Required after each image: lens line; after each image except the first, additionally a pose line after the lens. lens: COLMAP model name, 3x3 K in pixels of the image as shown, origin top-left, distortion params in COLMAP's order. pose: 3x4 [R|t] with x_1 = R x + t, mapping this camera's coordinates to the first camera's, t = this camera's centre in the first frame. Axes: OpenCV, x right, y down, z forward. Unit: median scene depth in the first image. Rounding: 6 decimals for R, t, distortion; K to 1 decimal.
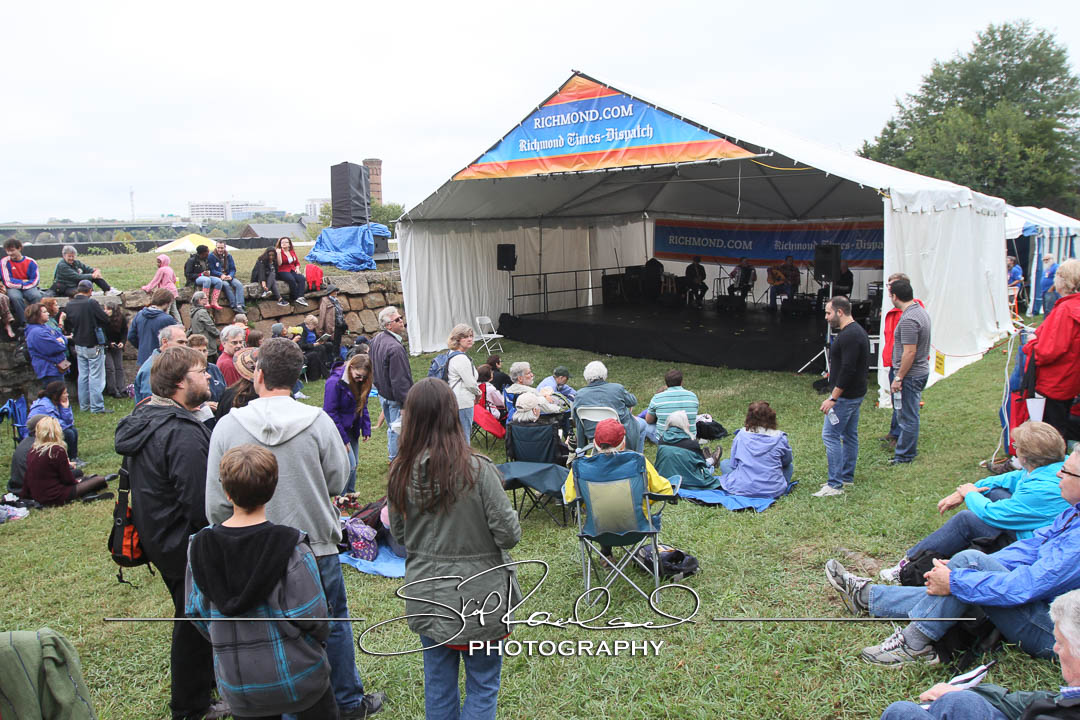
lens RADIAL K [[780.8, 0, 536.1], [0, 780.8, 357.5], [0, 0, 1]] dist [-0.066043, 0.009050]
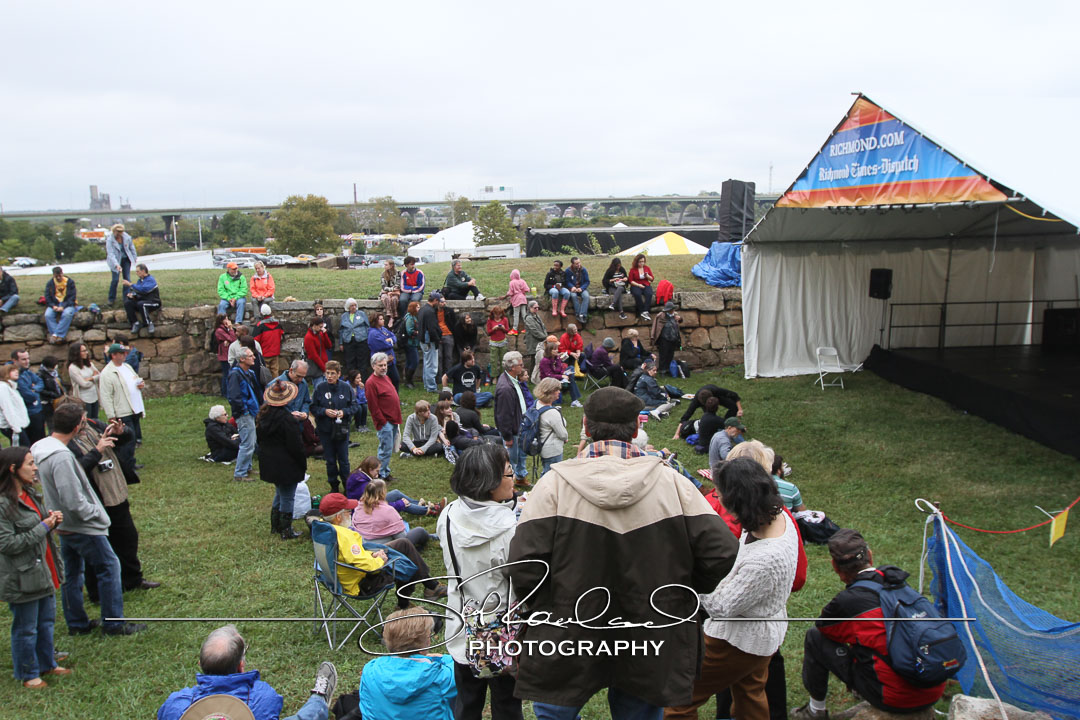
lens RADIAL K [[780.8, 0, 534.0], [0, 780.8, 356.2], [0, 0, 1]] dist [-0.066043, 0.009050]
pose [[0.720488, 0.132420, -0.680707, 0.370768], [-0.111688, 0.990943, 0.074555, -0.085543], [0.684414, 0.022311, 0.728752, 0.100921]]
